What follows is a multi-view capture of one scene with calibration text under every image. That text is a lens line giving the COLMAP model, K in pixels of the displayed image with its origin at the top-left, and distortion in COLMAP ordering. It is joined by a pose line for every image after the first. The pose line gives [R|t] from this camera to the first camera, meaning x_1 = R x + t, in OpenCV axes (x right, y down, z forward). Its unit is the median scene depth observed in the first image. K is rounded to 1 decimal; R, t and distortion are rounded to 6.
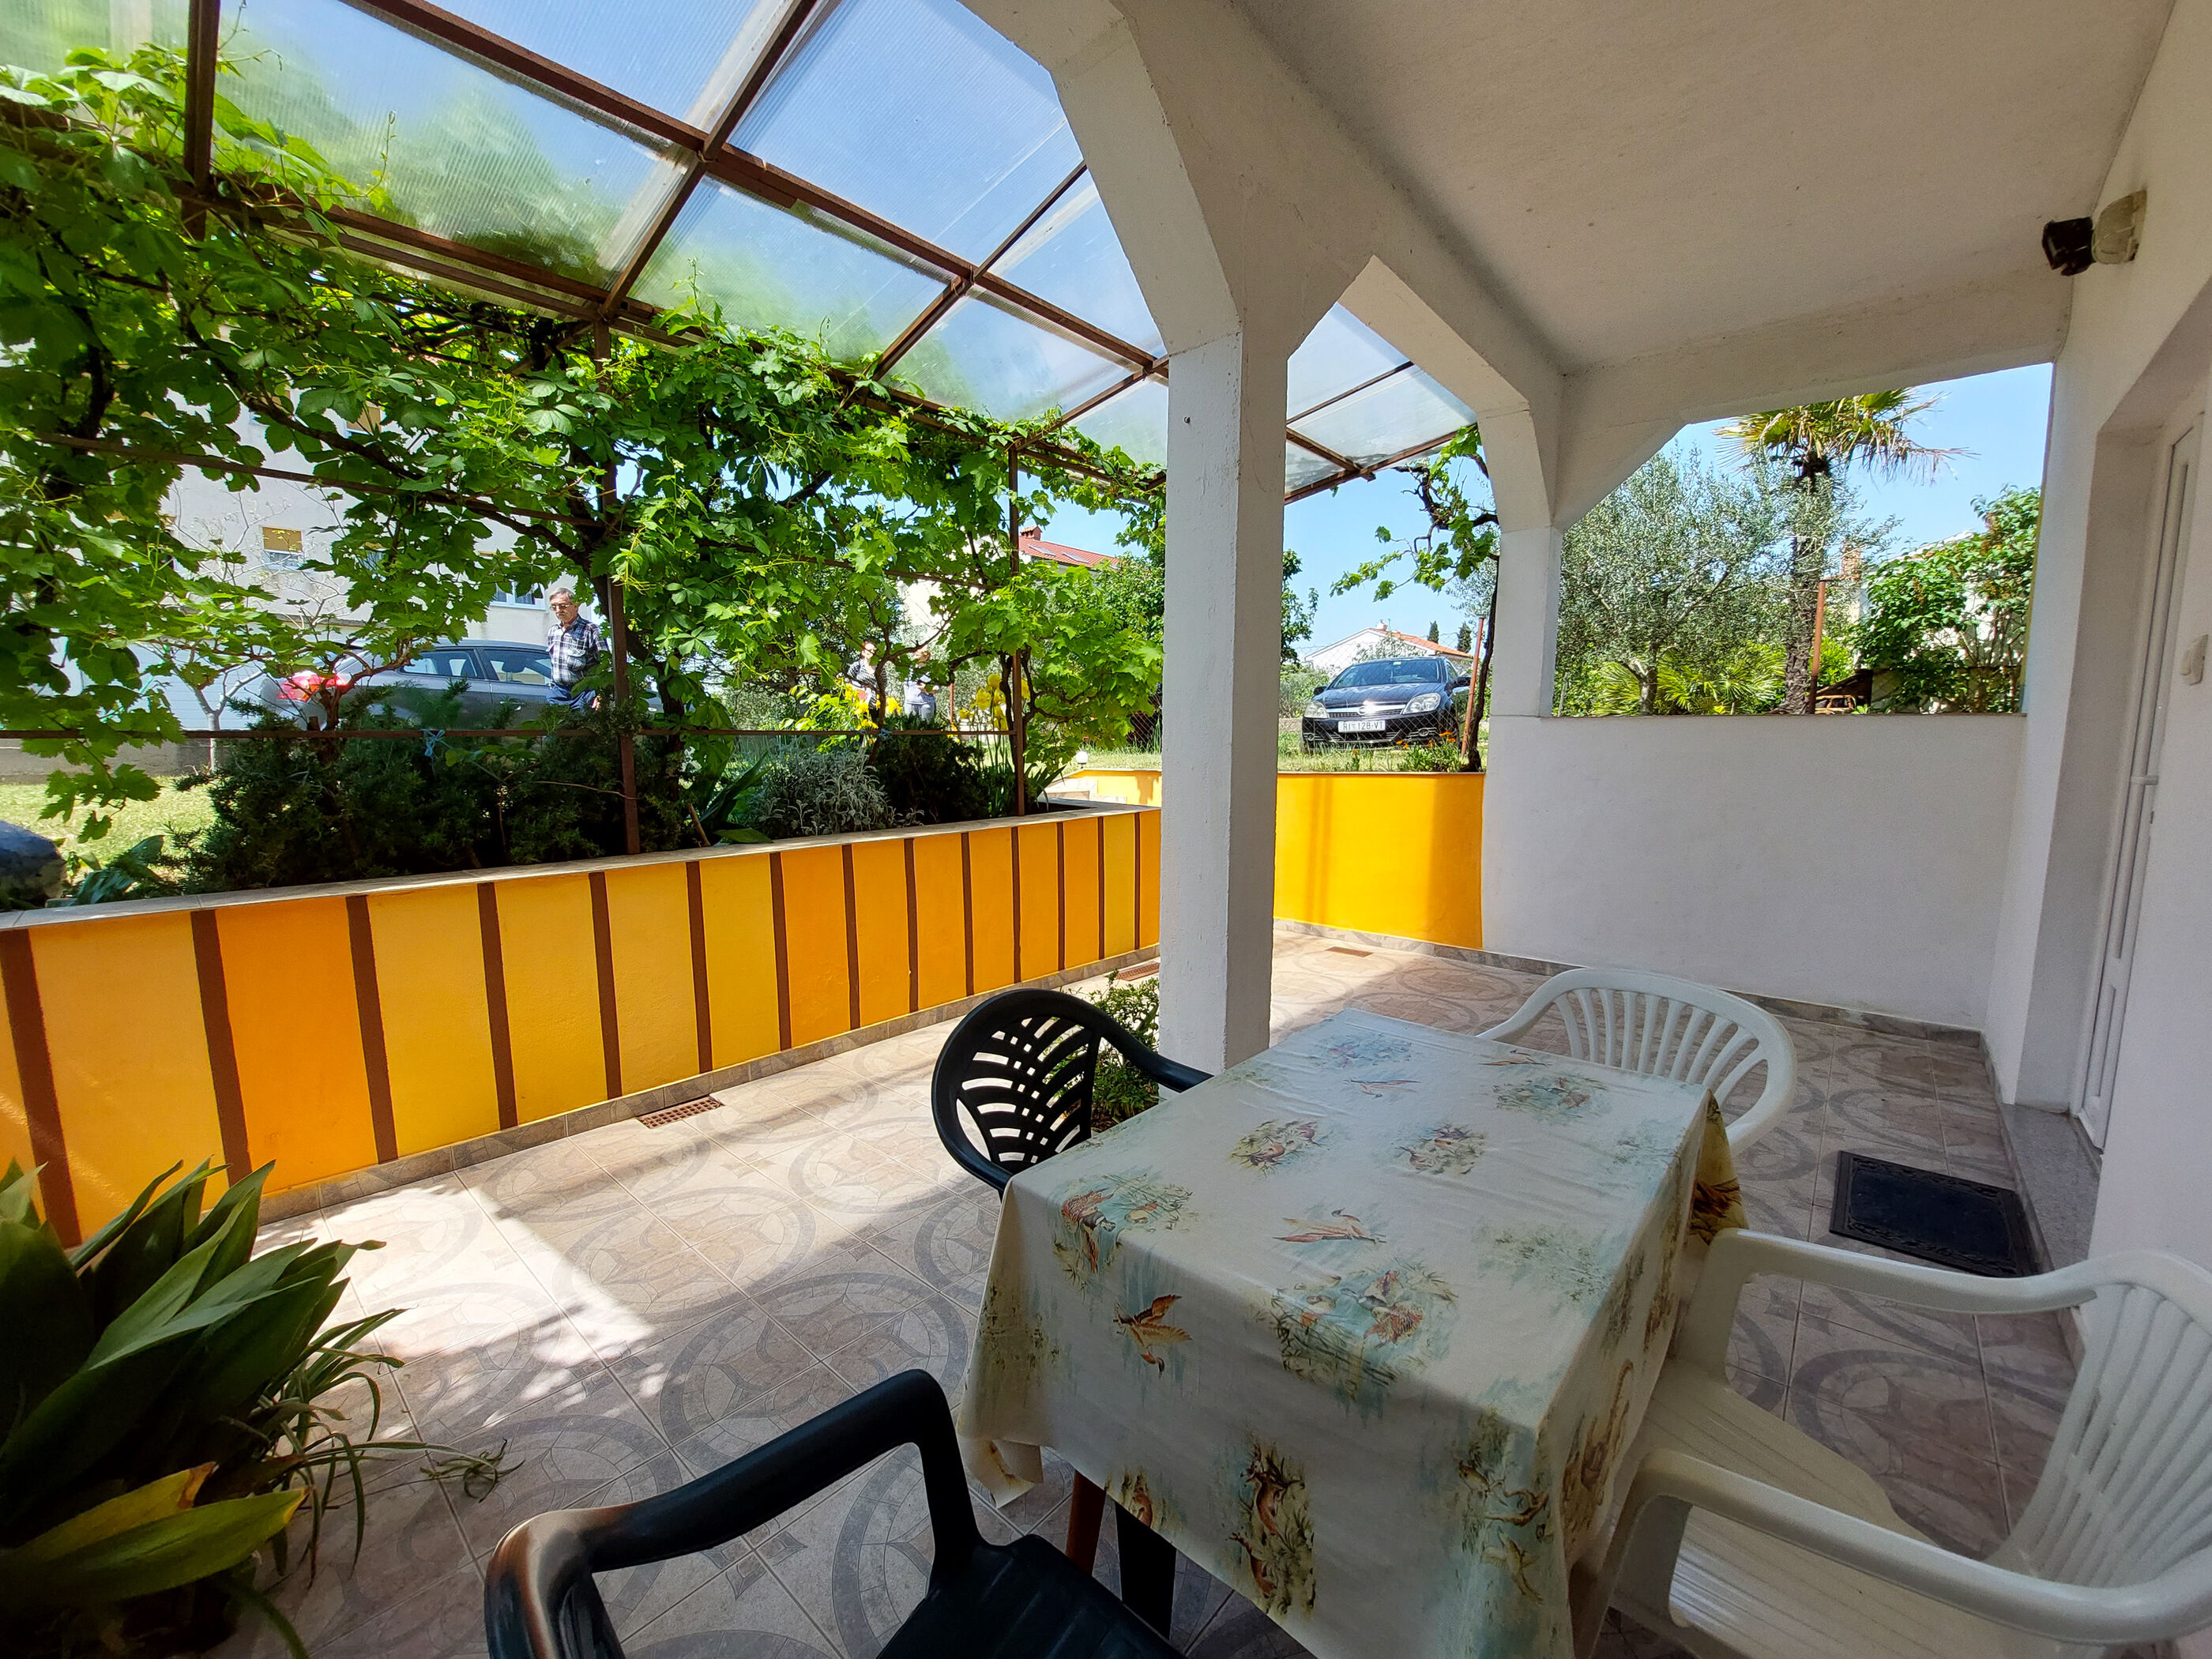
lens RADIAL K [[879.4, 0, 1097.8], [0, 879.4, 839.5], [0, 0, 1]] dist [-0.012423, -0.005275]
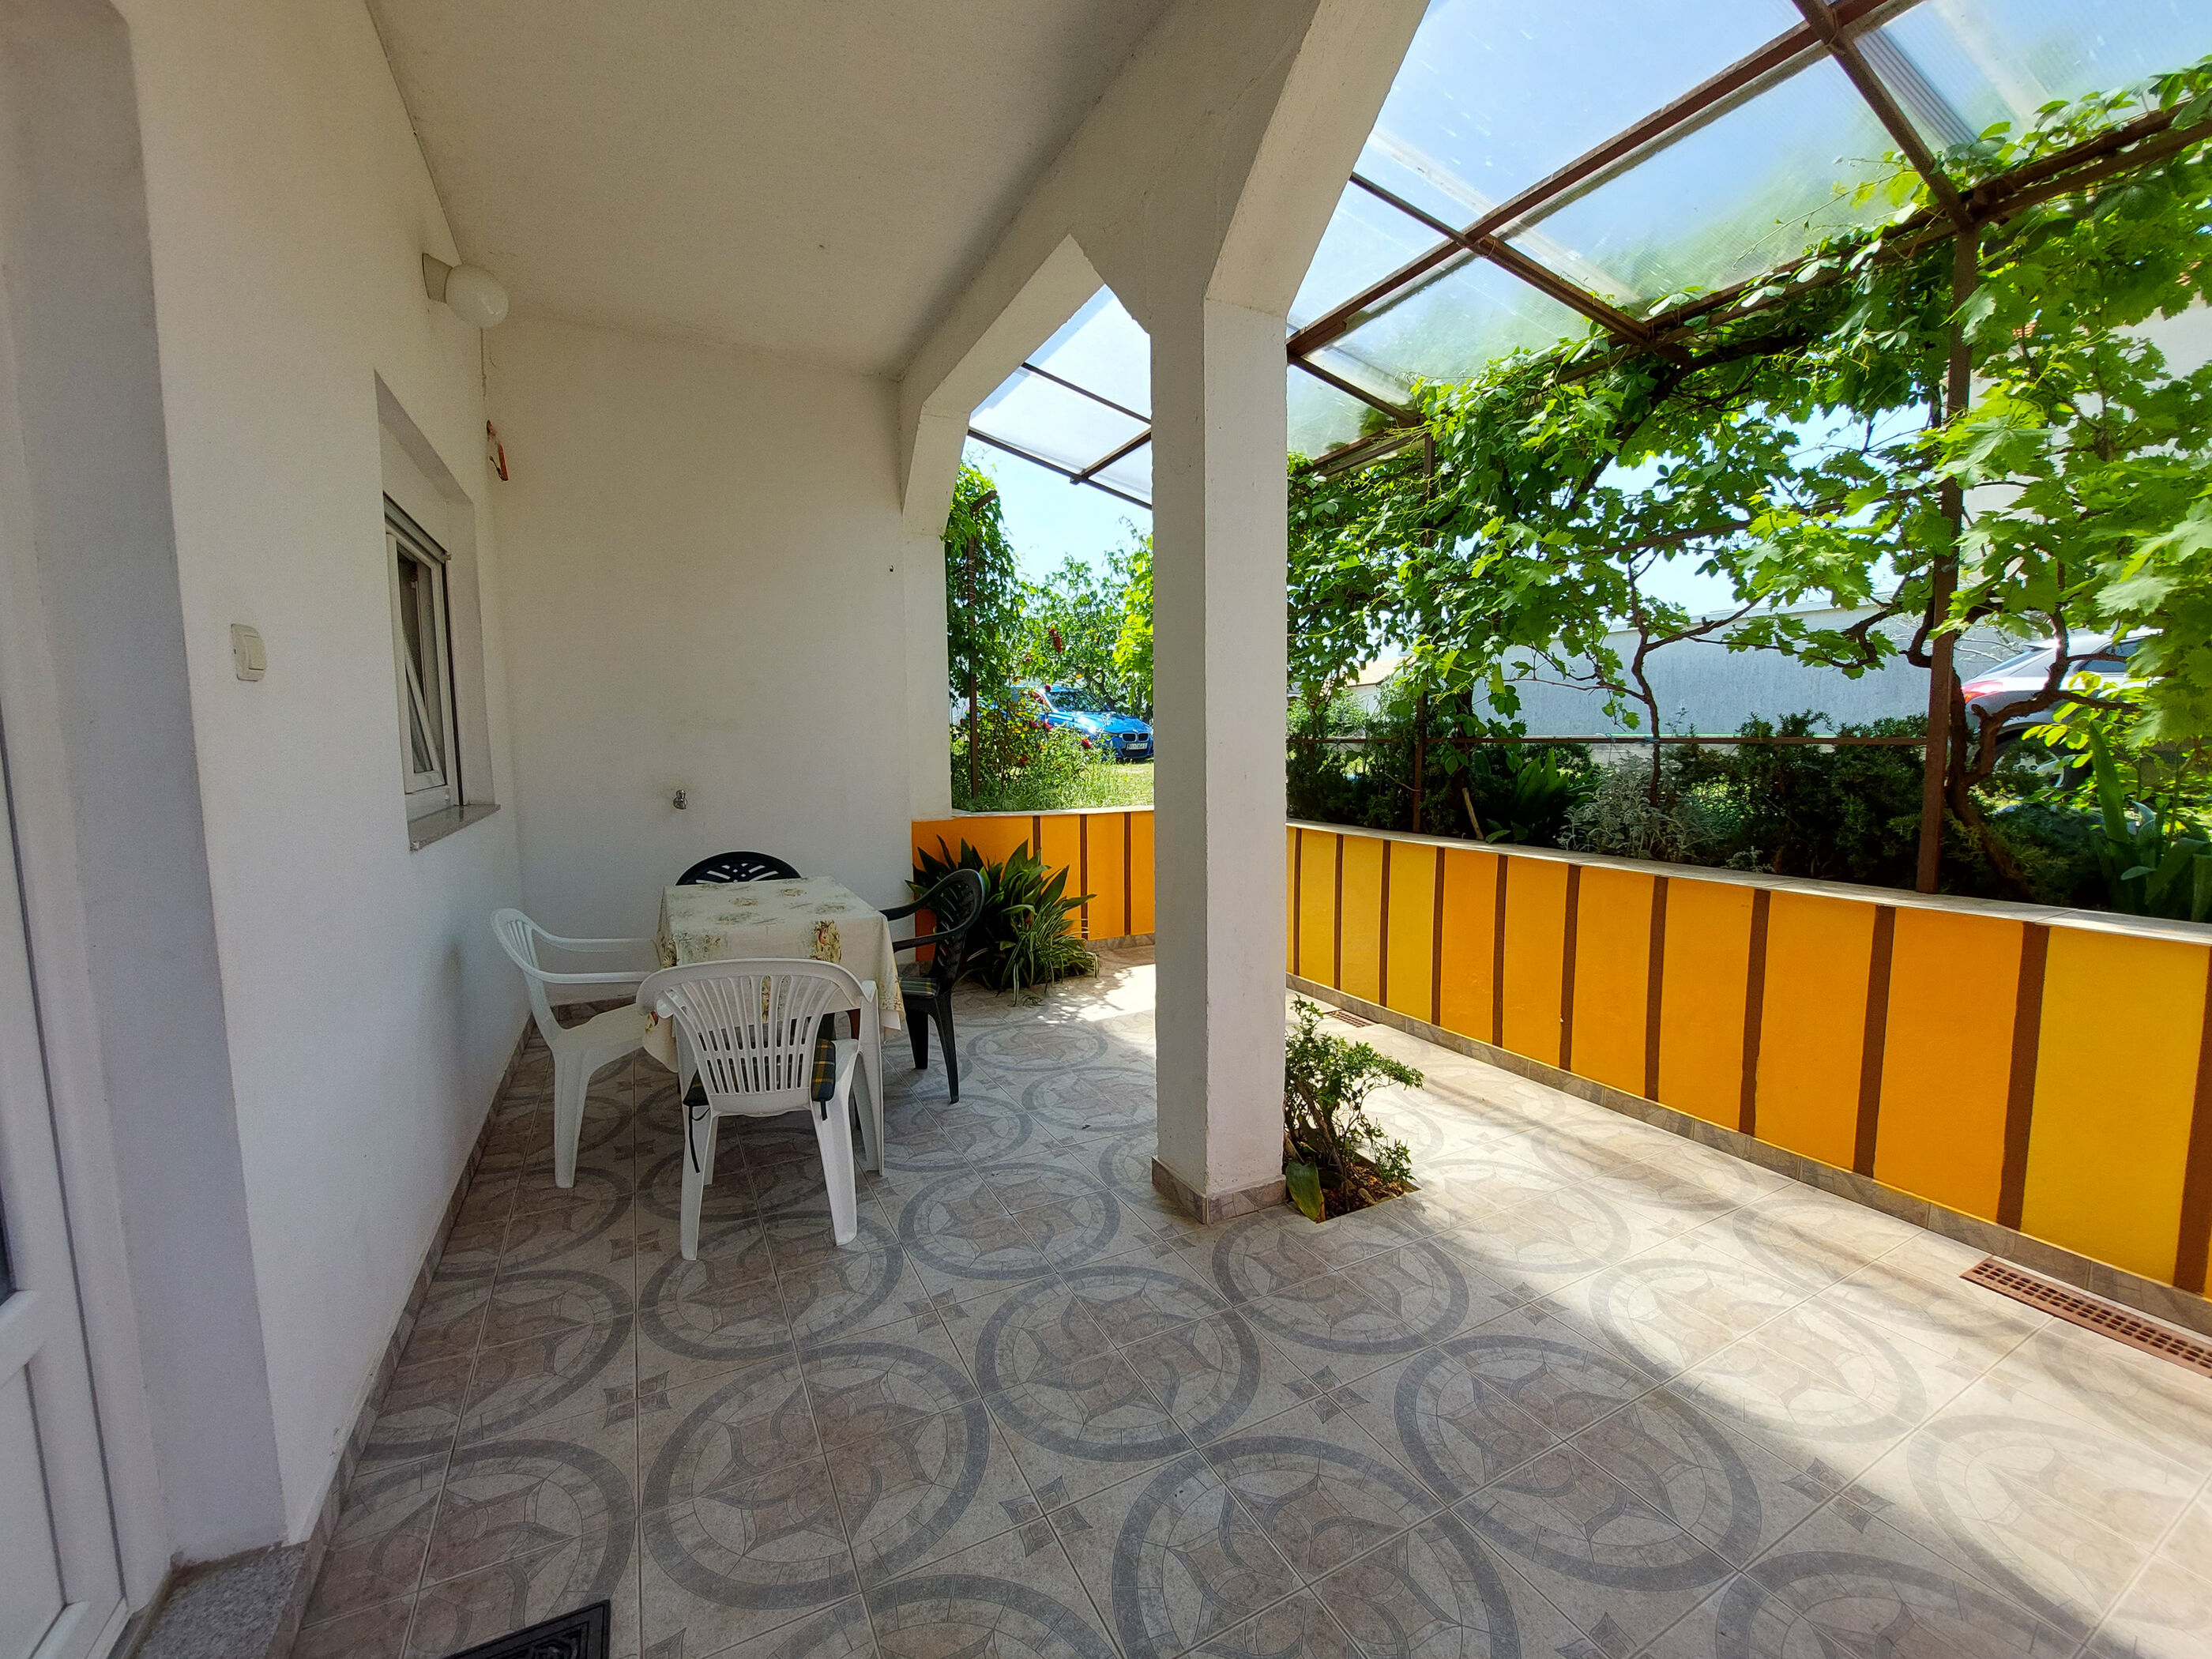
lens RADIAL K [[899.7, 0, 1113.5], [0, 899.7, 788.1], [0, 0, 1]] dist [0.000040, -0.006140]
pose [[-0.346619, 0.046860, -0.936835, 0.899124], [-0.117229, 0.988757, 0.092831, -0.124011], [0.930652, 0.142001, -0.337228, 1.026857]]
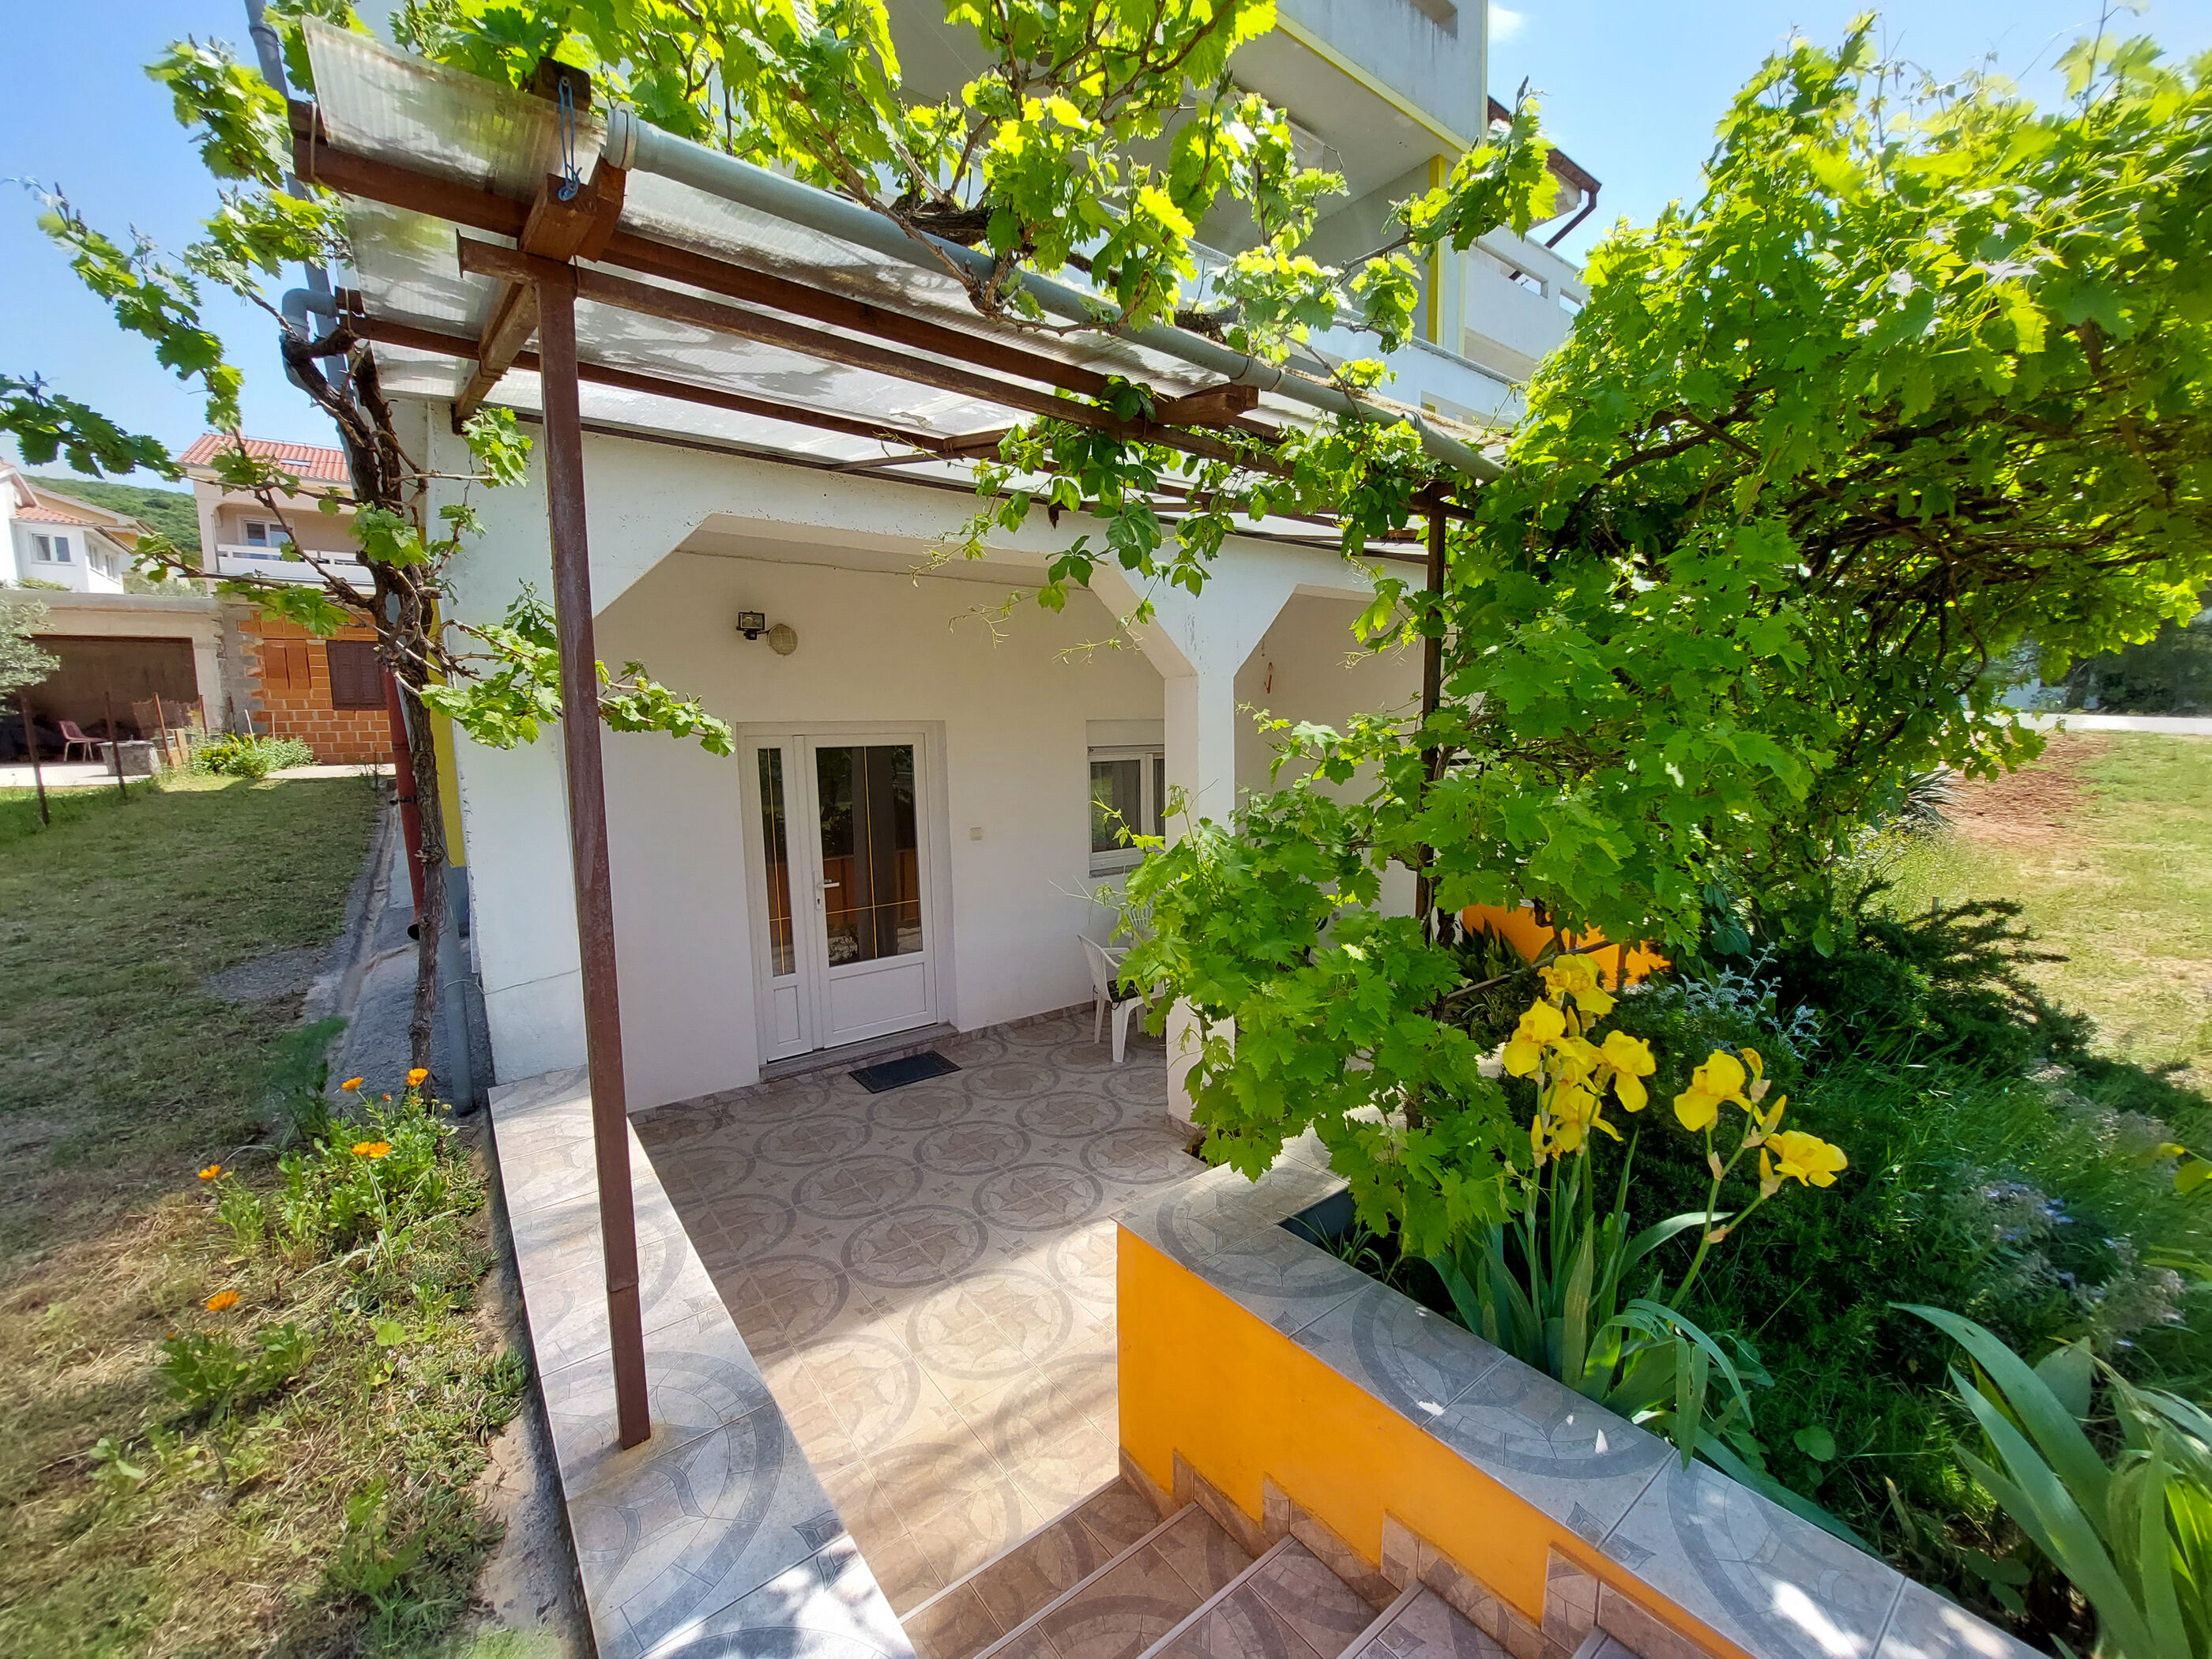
lens RADIAL K [[879.4, 0, 1097.8], [0, 879.4, 839.5], [0, 0, 1]] dist [-0.012423, -0.005275]
pose [[-0.981427, -0.009372, 0.191605, 0.009187], [0.037764, 0.969823, 0.240869, -0.531070], [-0.188080, 0.243632, -0.951457, 2.218979]]
